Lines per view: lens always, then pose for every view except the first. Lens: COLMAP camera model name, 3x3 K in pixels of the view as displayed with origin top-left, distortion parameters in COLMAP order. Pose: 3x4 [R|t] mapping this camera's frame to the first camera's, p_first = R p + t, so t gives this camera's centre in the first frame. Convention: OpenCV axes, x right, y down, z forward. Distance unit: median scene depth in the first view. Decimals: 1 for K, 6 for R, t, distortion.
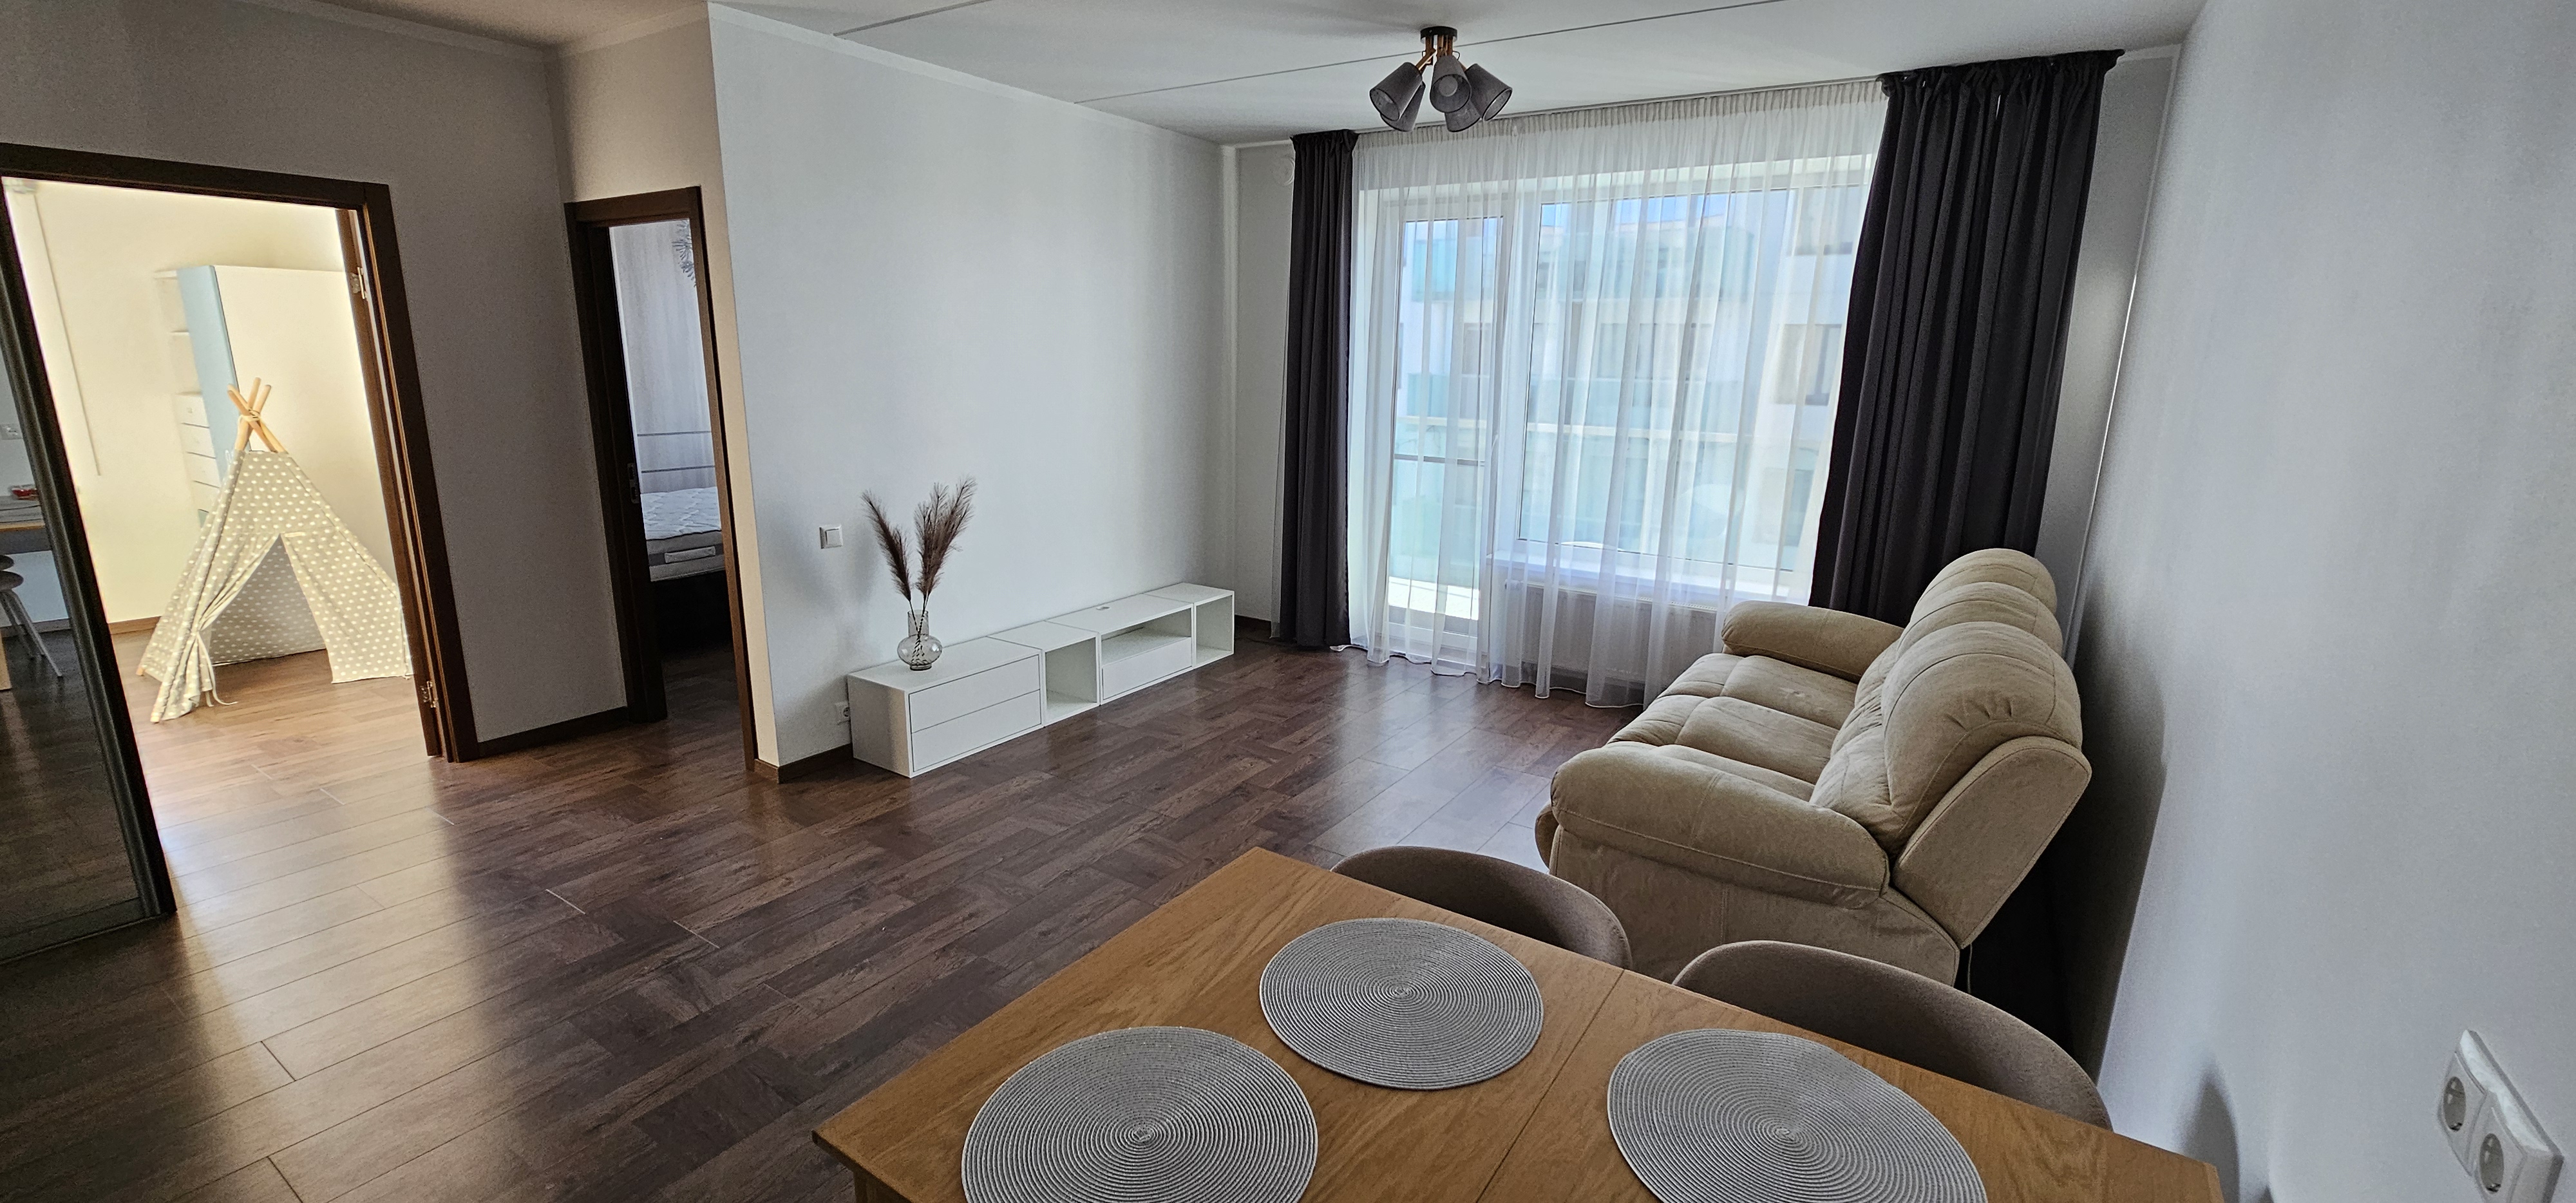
lens RADIAL K [[1062.5, 0, 1288.0], [0, 1062.5, 601.5], [0, 0, 1]] dist [-0.000970, -0.000099]
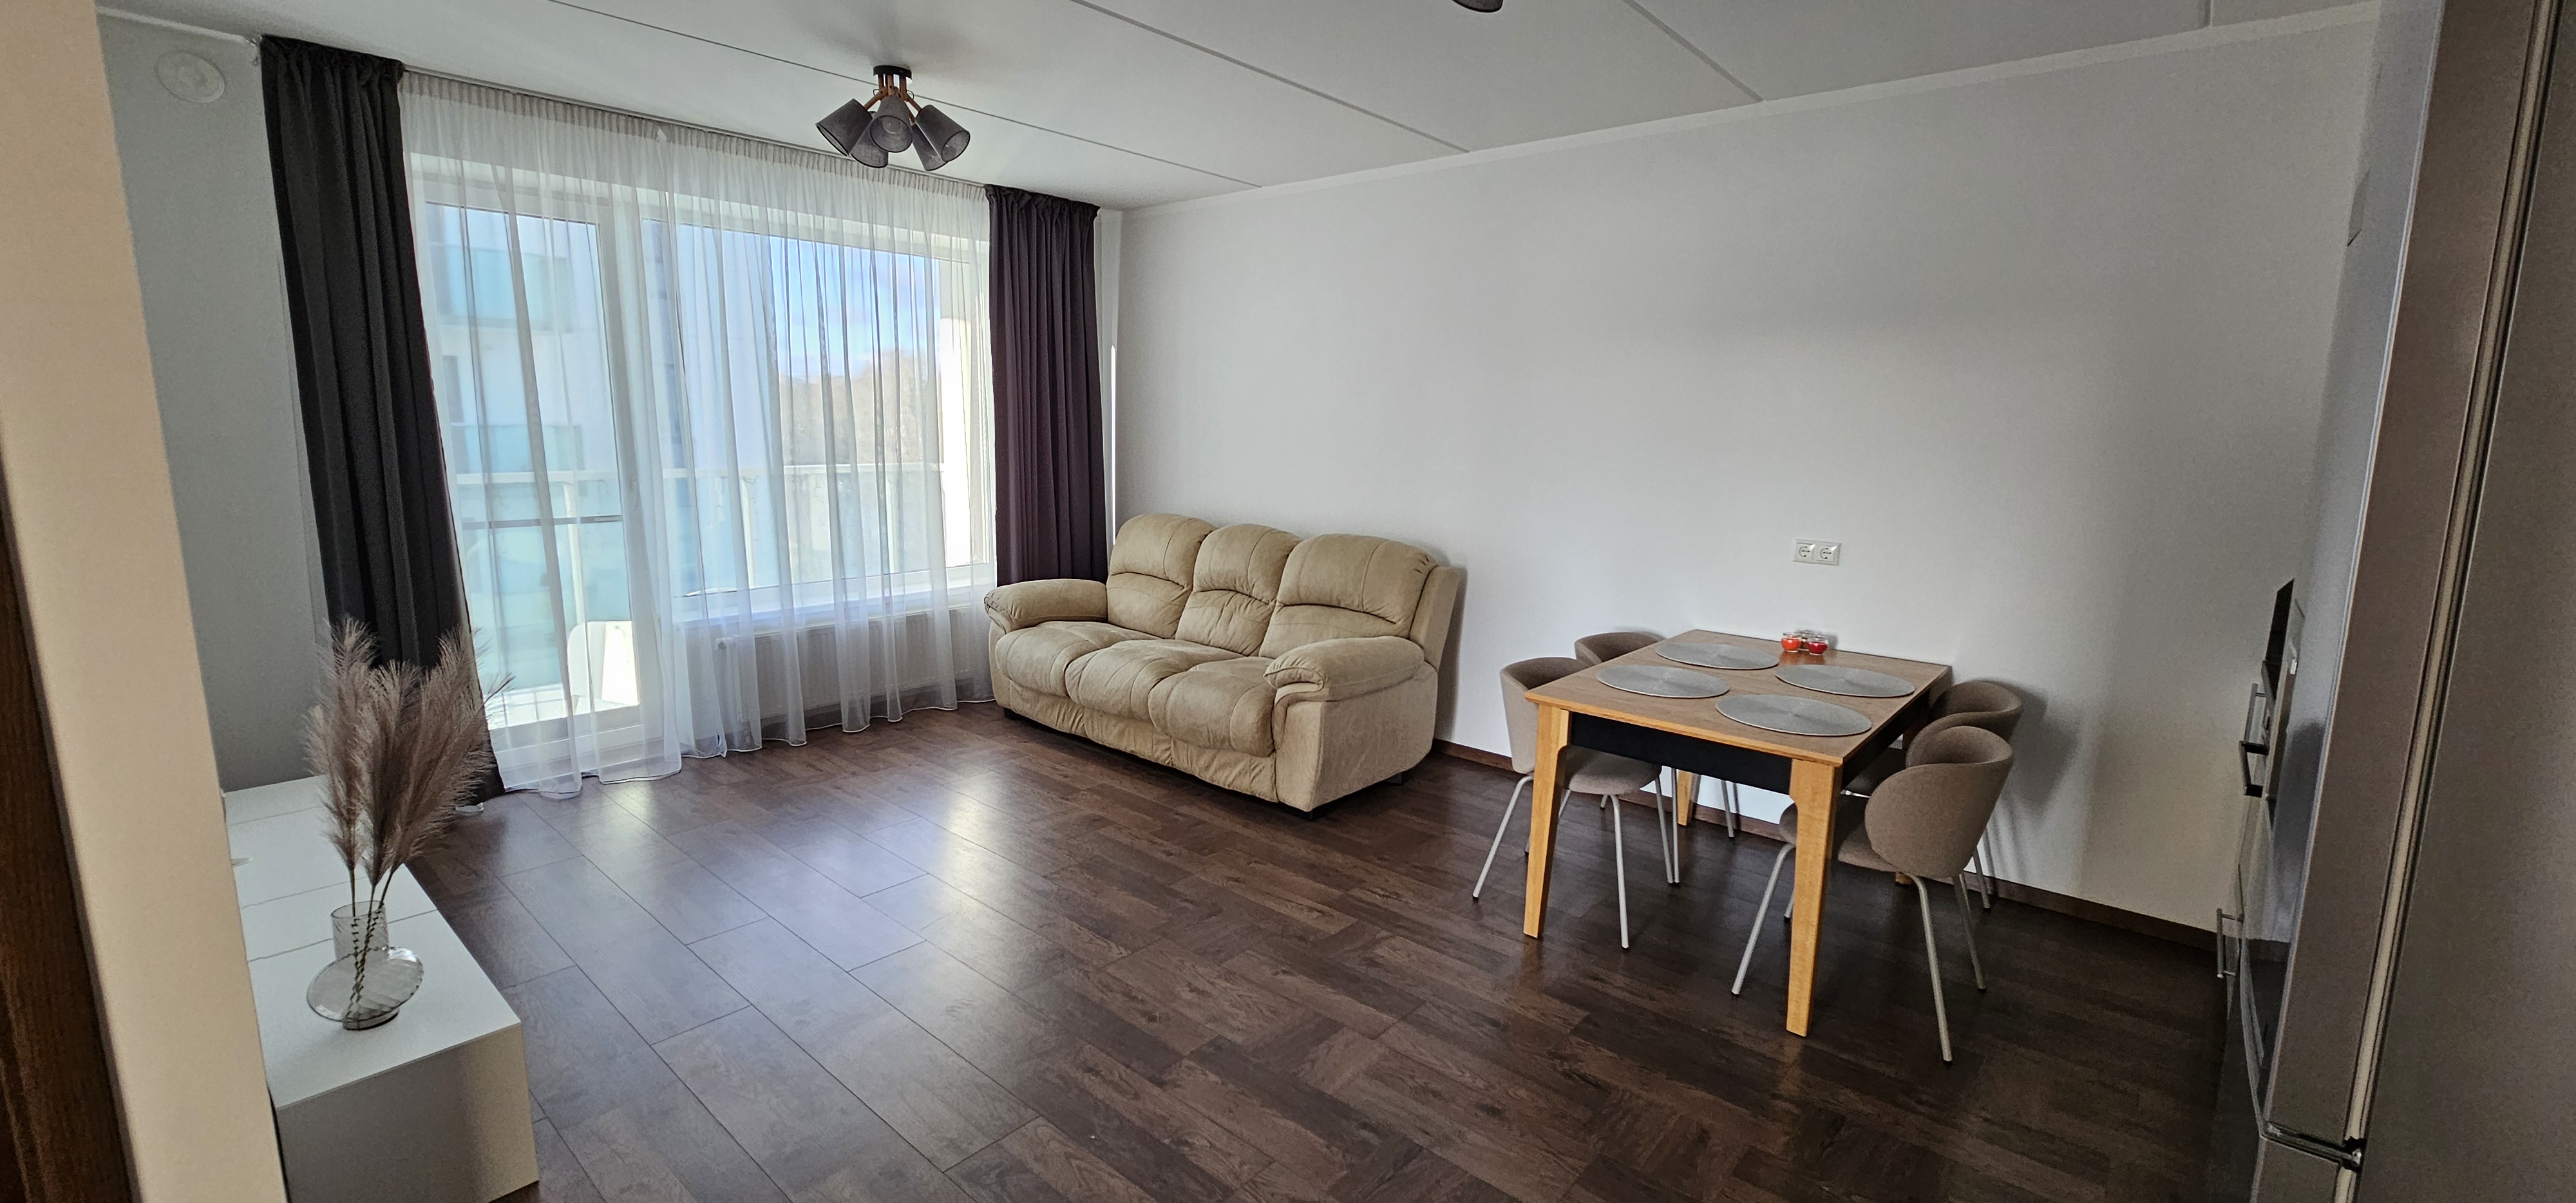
lens RADIAL K [[1045.5, 0, 1284.4], [0, 1045.5, 632.6], [0, 0, 1]] dist [0.000150, 0.000046]
pose [[0.136307, -0.226148, 0.964509, -0.742031], [0.203161, 0.959285, 0.196211, -0.129601], [-0.969611, 0.169205, 0.176701, 0.474073]]
